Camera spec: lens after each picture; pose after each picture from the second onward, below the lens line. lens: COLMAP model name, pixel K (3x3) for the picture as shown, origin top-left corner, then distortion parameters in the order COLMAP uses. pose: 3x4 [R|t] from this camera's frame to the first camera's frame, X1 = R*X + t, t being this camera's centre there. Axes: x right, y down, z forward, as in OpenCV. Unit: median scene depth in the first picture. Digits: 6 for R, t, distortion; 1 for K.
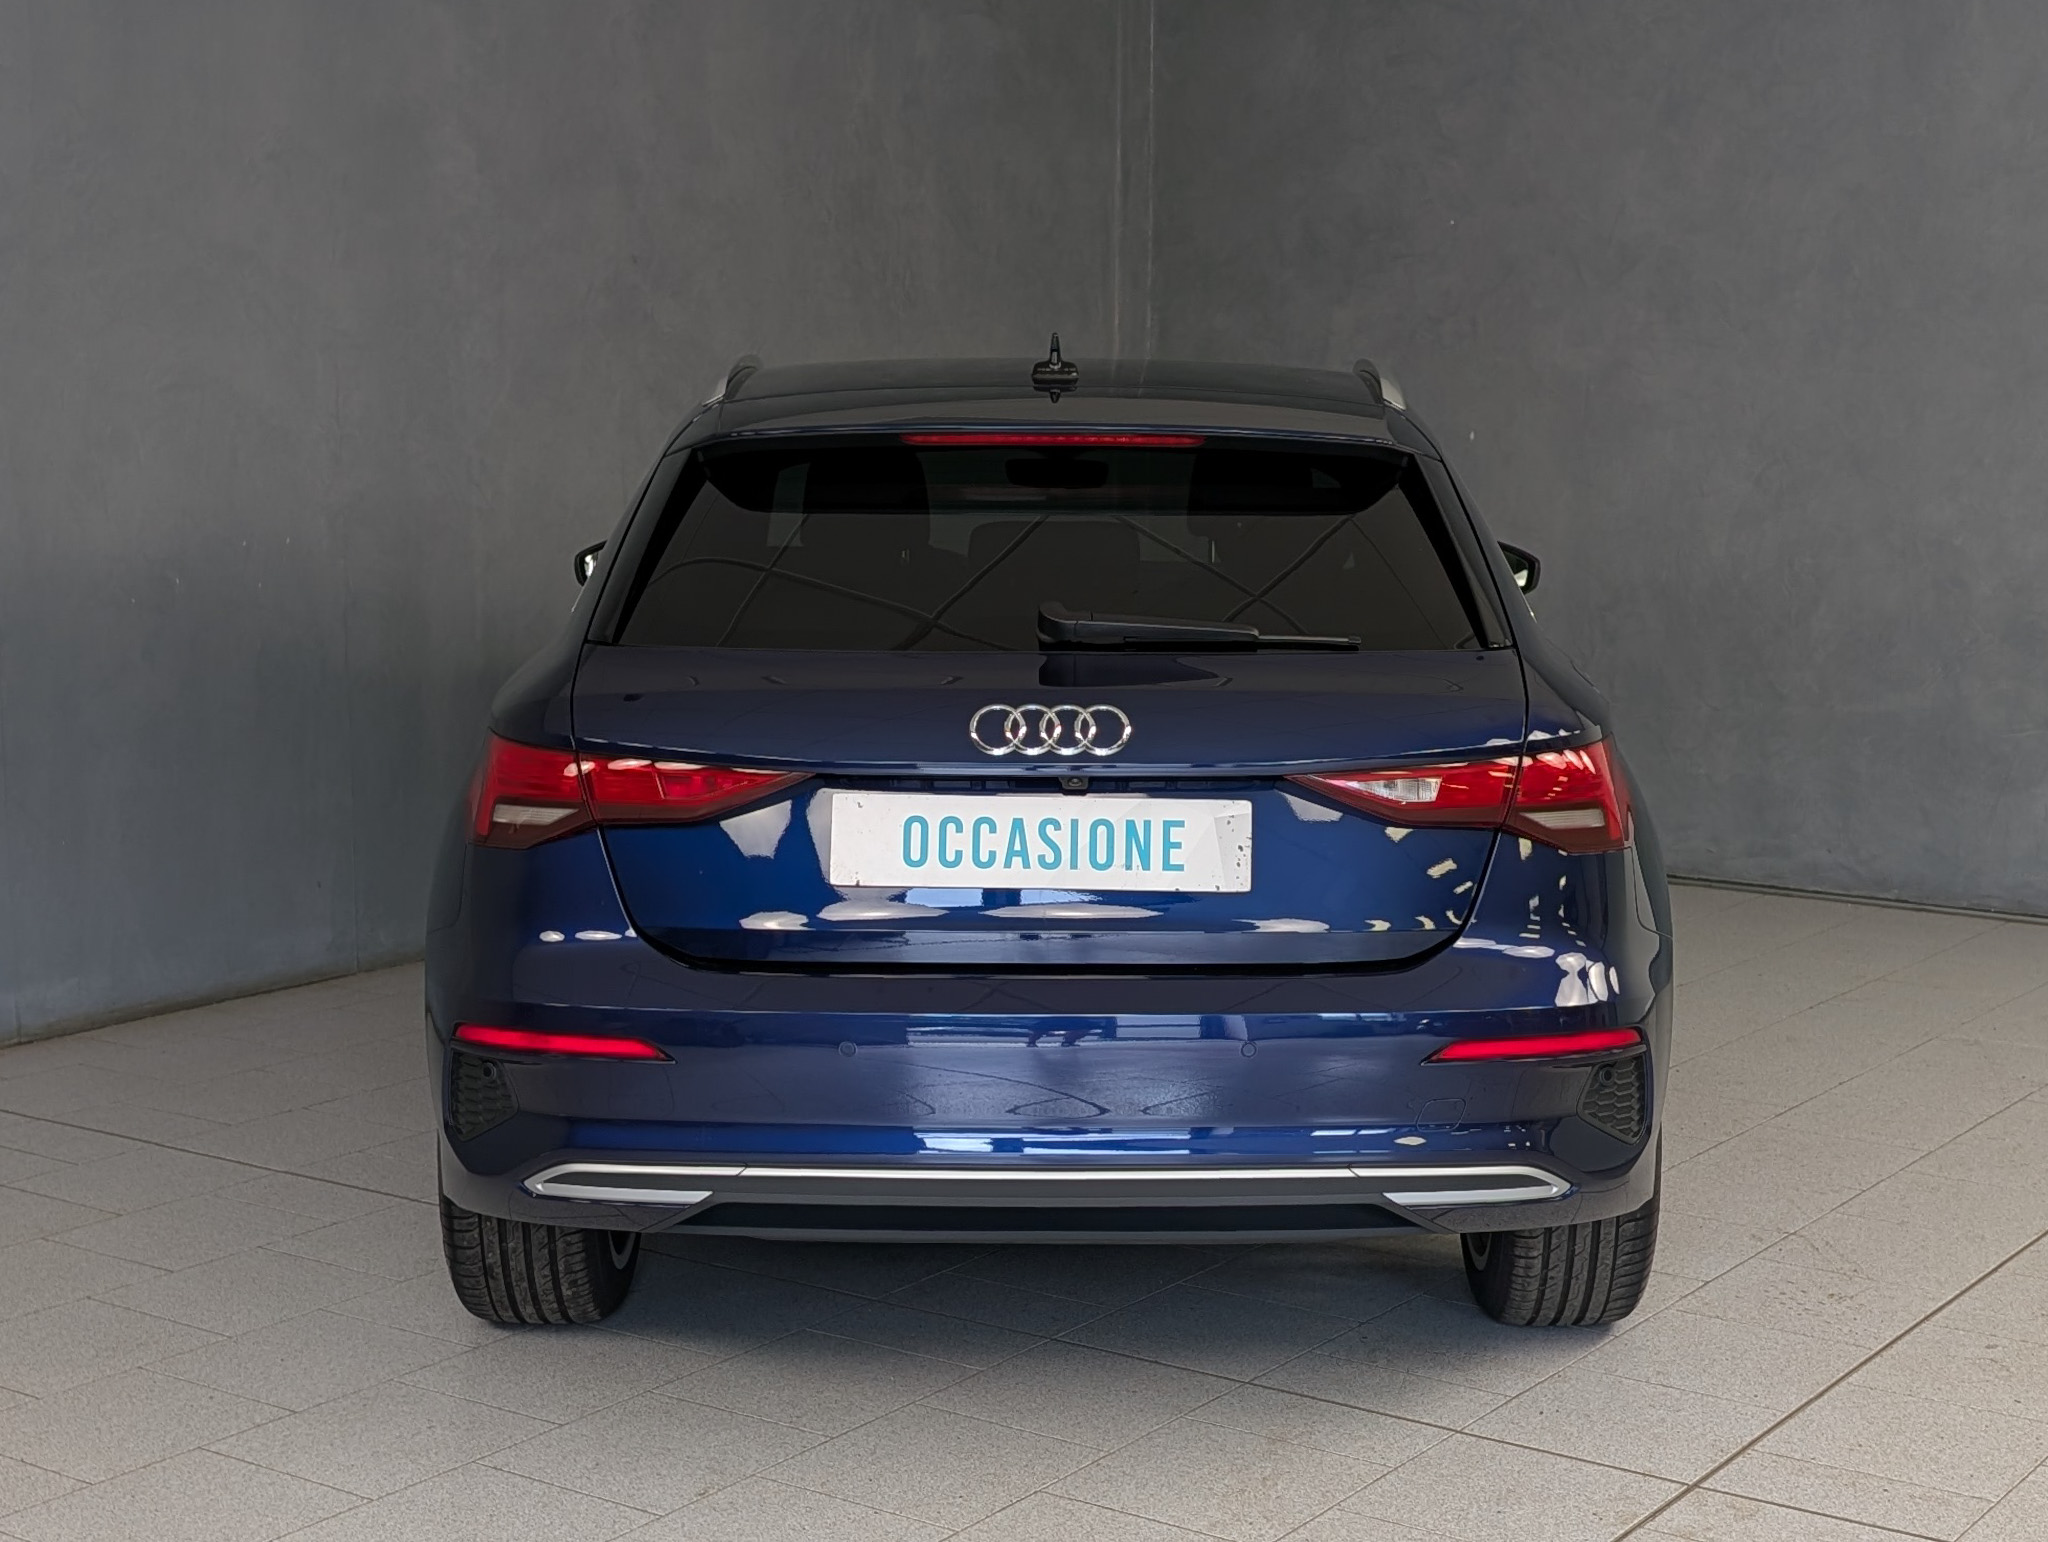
lens RADIAL K [[1431.1, 0, 1024.0], [0, 1431.1, 771.0], [0, 0, 1]] dist [0.027240, -0.005798]
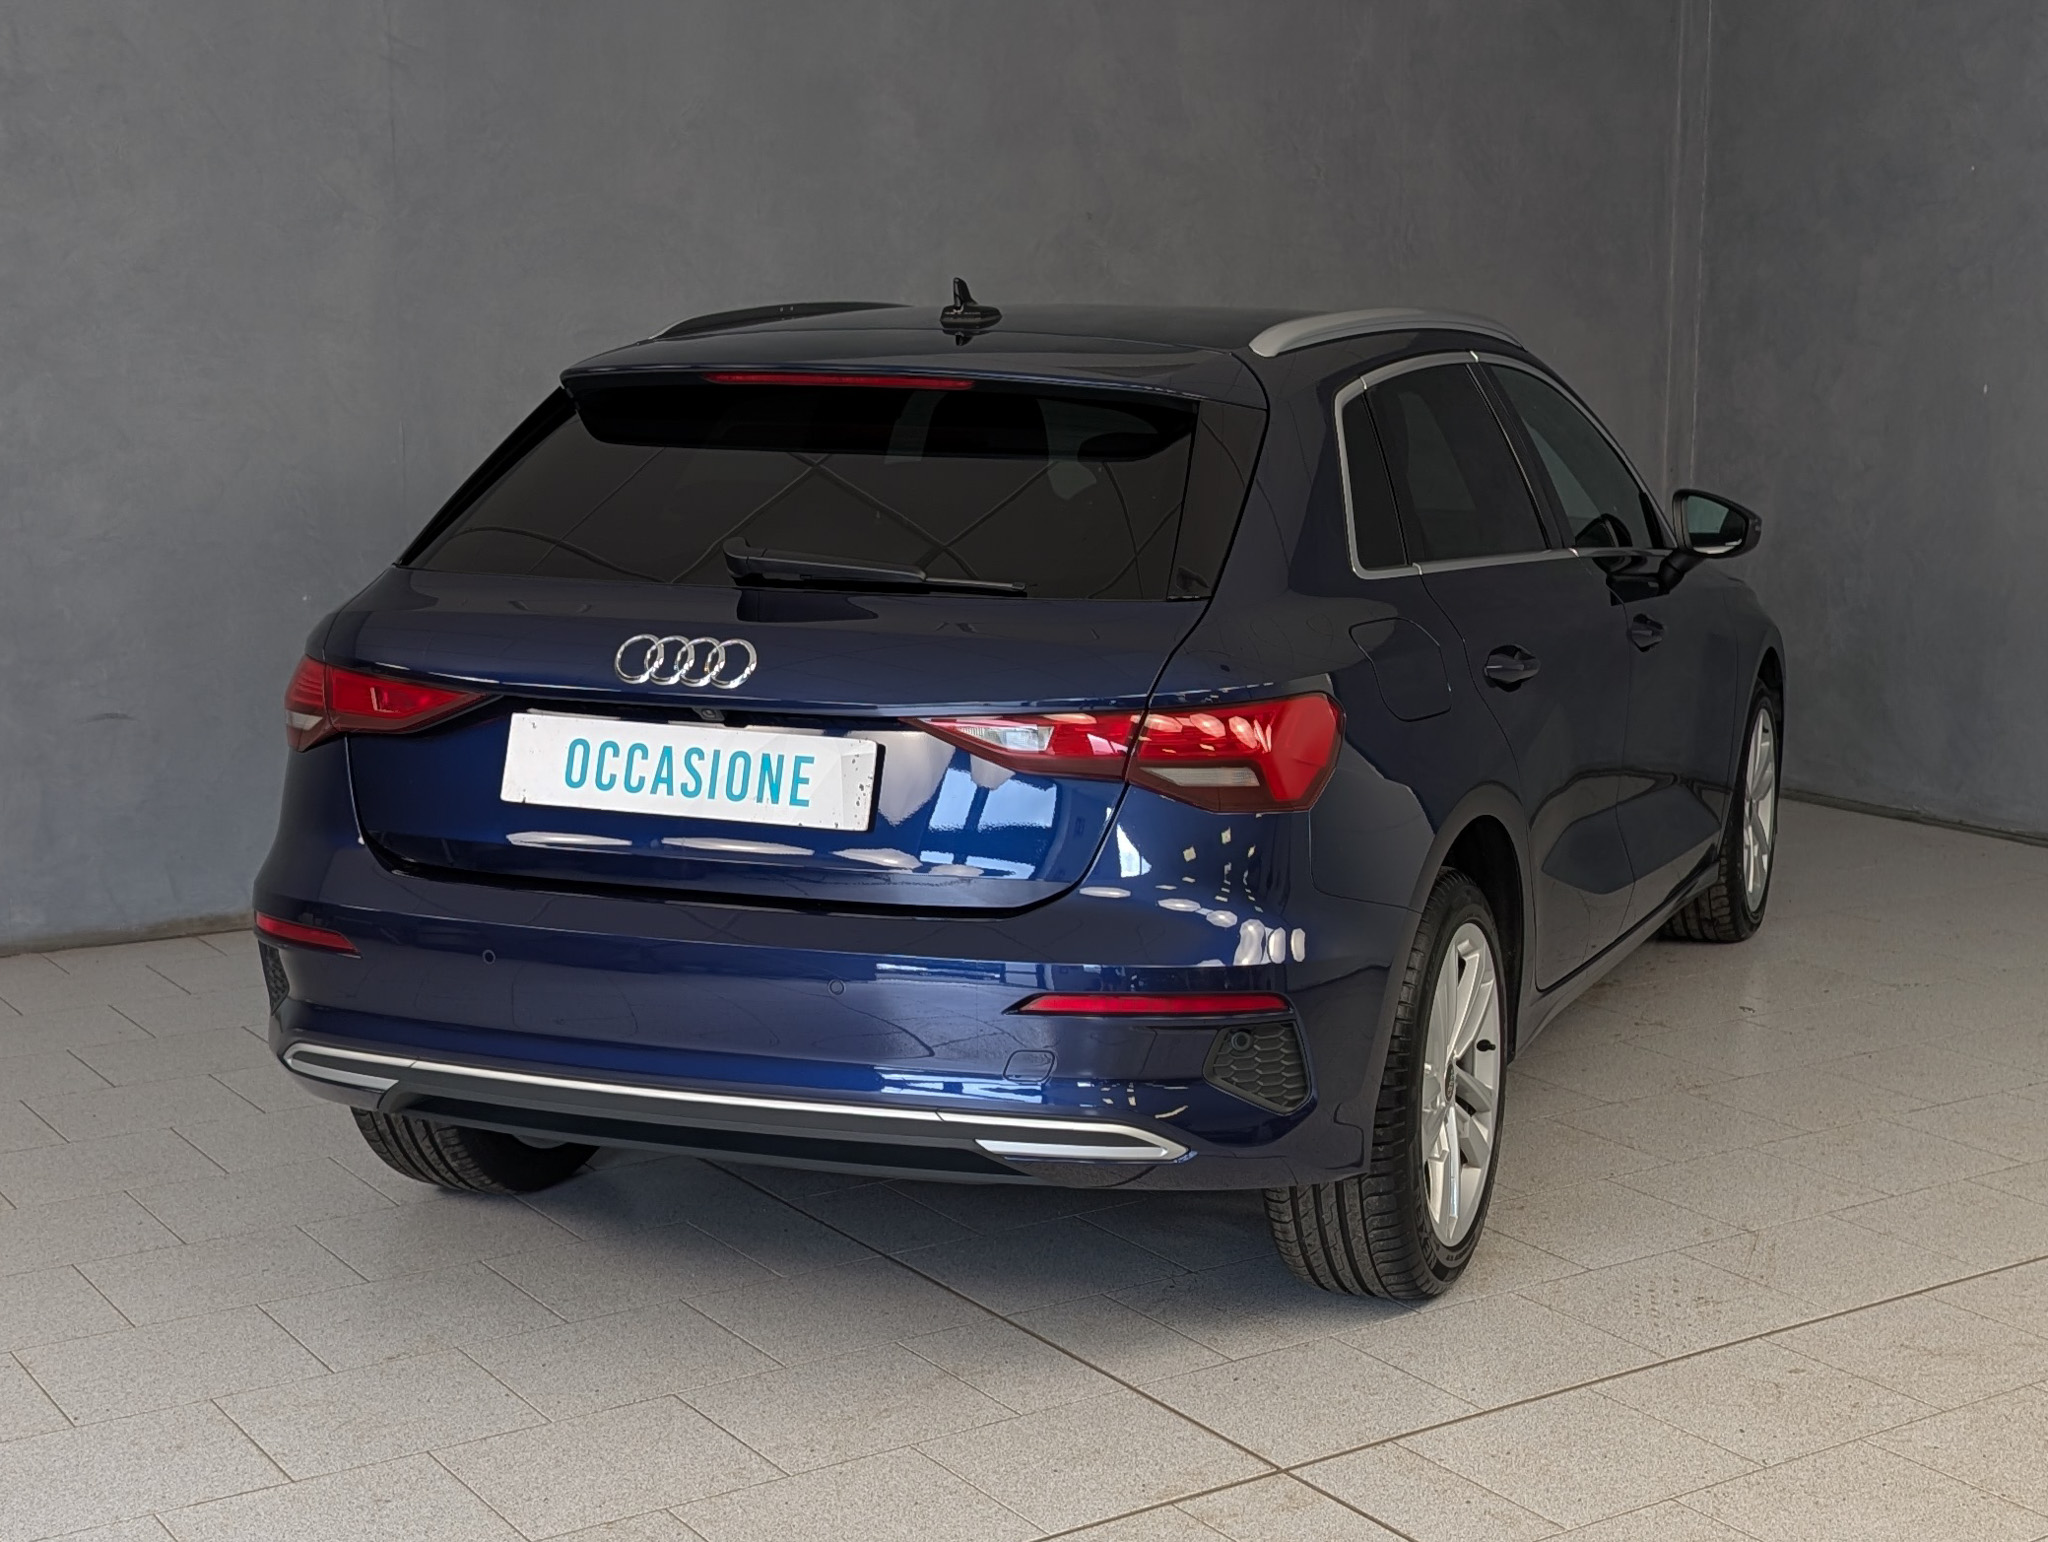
lens RADIAL K [[1430.4, 0, 1031.8], [0, 1430.4, 823.2], [0, 0, 1]] dist [-0.117167, 0.192357]
pose [[0.987716, 0.065143, -0.142033, 0.402535], [-0.055485, 0.995937, 0.070931, 0.001079], [0.146076, -0.062178, 0.987317, 0.024592]]
